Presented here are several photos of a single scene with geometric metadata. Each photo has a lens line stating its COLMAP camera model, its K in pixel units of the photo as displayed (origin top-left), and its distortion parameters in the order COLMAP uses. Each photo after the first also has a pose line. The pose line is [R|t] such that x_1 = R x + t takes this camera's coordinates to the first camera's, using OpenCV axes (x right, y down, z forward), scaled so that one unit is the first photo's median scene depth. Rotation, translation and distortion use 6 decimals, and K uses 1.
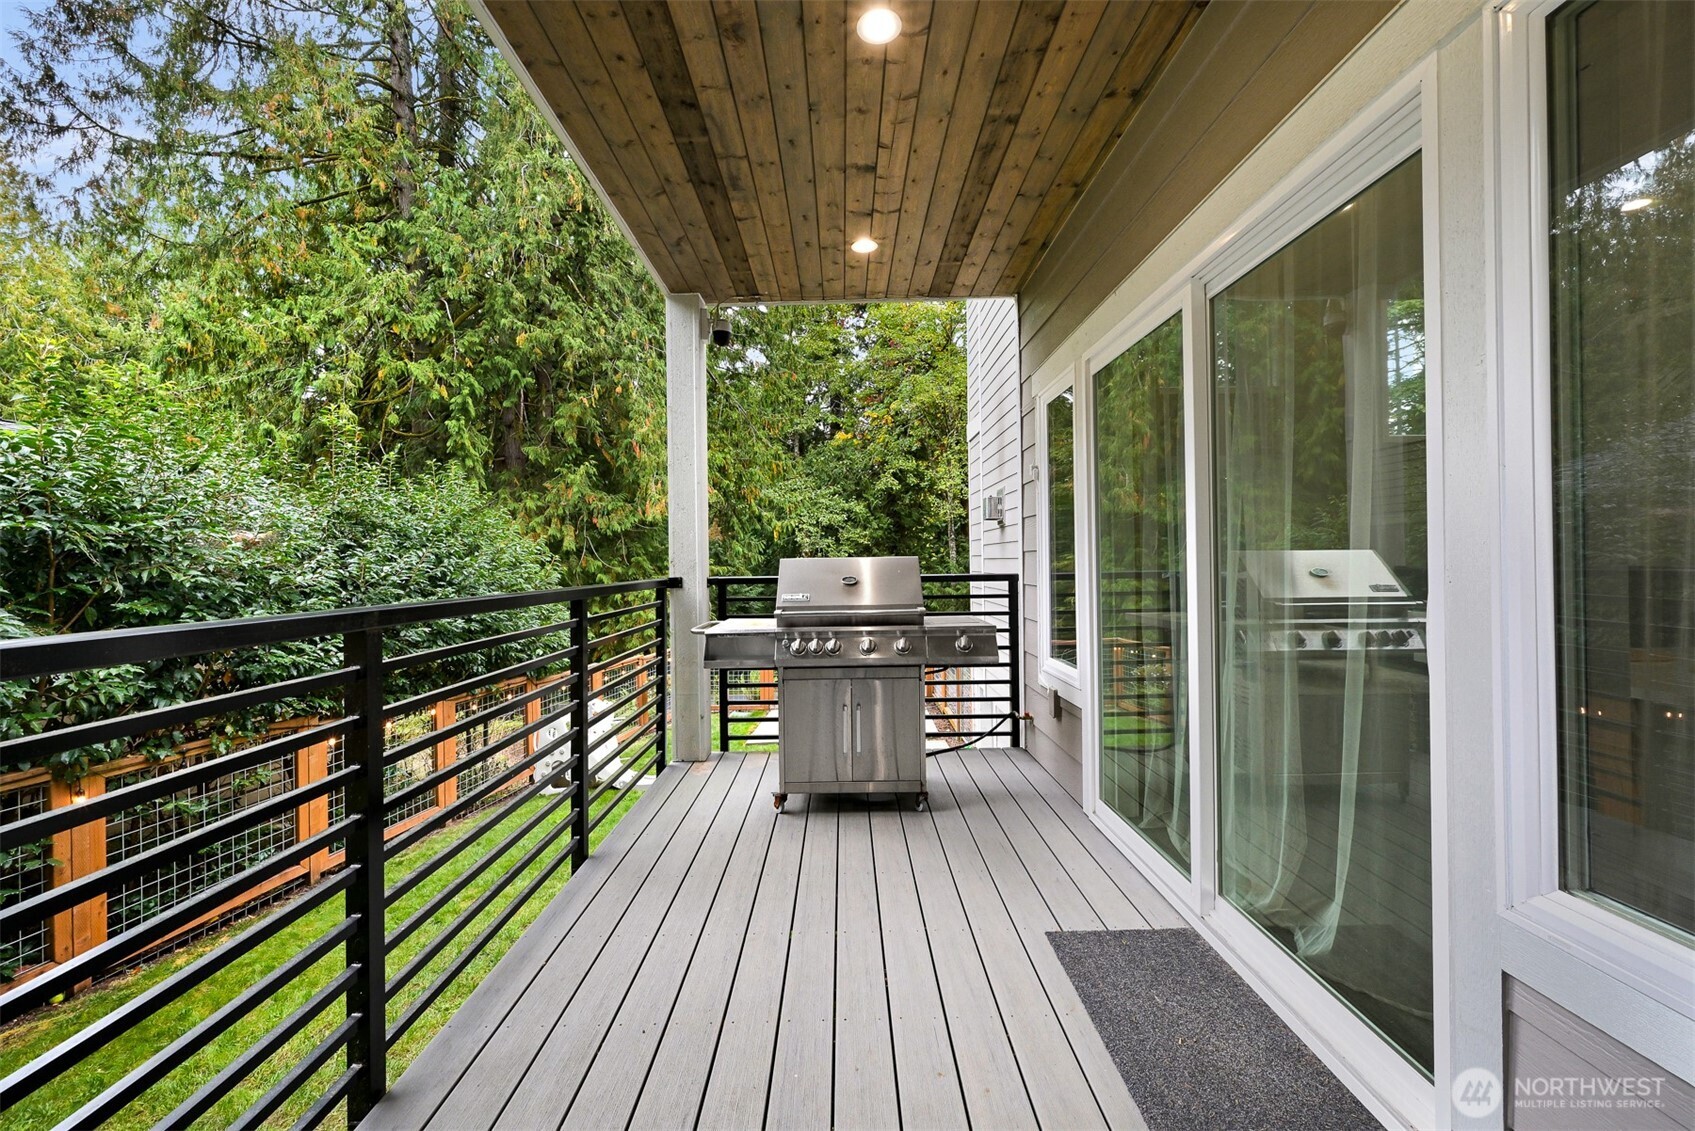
lens RADIAL K [[676.5, 0, 847.5], [0, 676.5, 565.5], [0, 0, 1]] dist [0.000267, -0.000113]
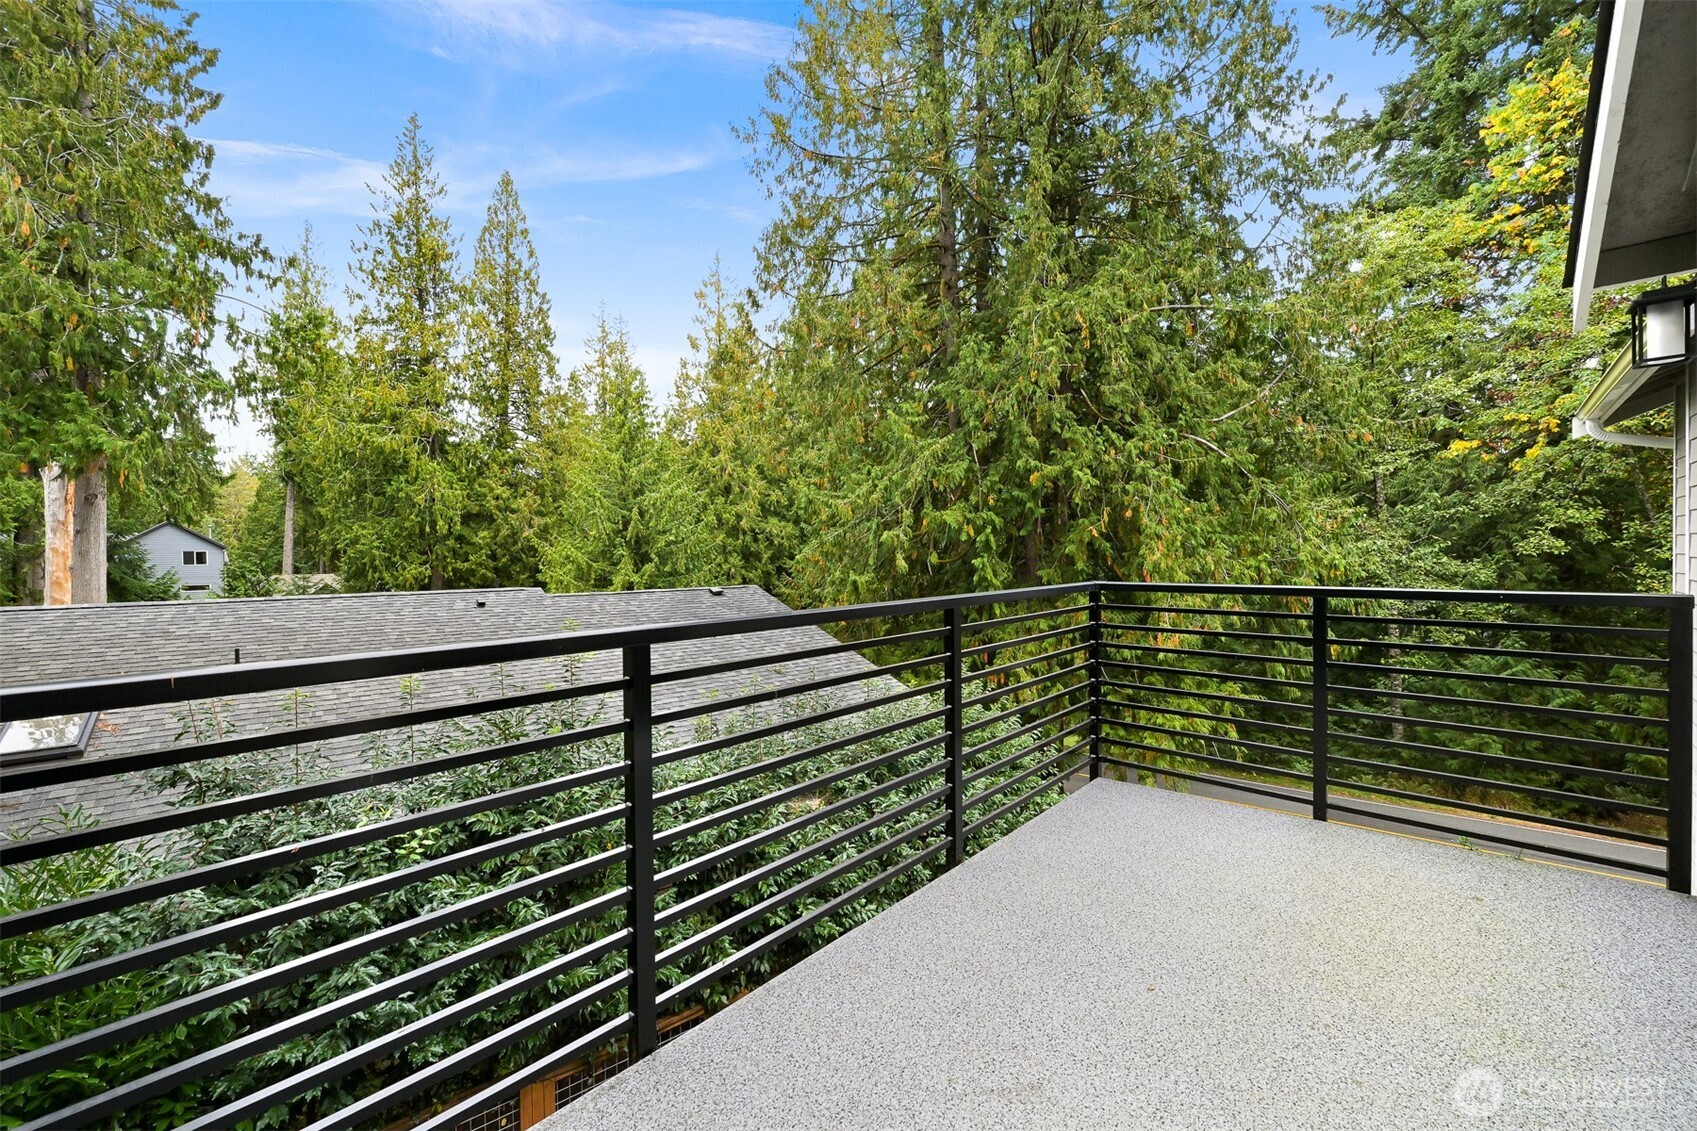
lens RADIAL K [[677.3, 0, 848.5], [0, 677.3, 565.5], [0, 0, 1]] dist [0.000267, -0.000113]
pose [[0.729515, 0.007734, -0.683921, 0.029418], [0.002737, 0.999895, 0.014226, -0.205709], [0.683960, -0.012250, 0.729417, 0.028298]]
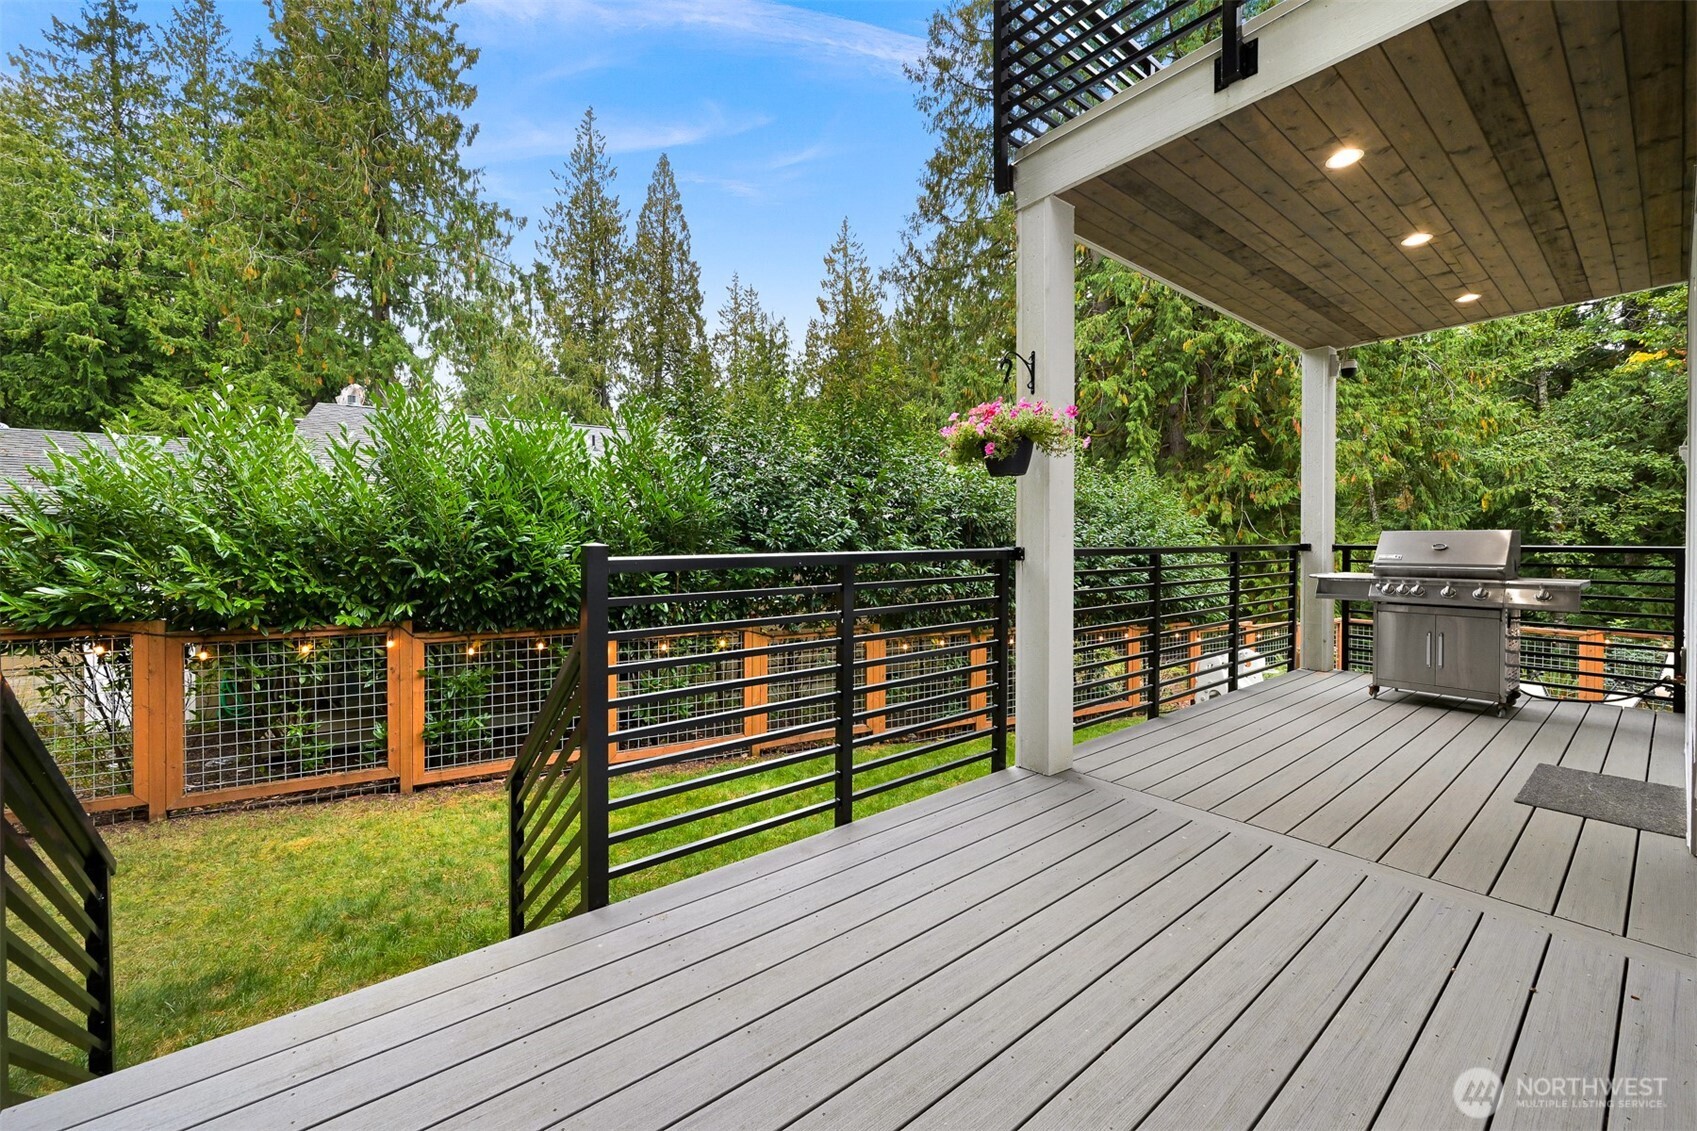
lens RADIAL K [[668.8, 0, 852.3], [0, 668.8, 544.4], [0, 0, 1]] dist [-0.002431, -0.000359]
pose [[0.622872, 0.020221, -0.782062, 0.069925], [-0.012729, 0.999796, 0.015713, 0.002324], [0.782220, 0.000167, 0.623002, -0.176455]]
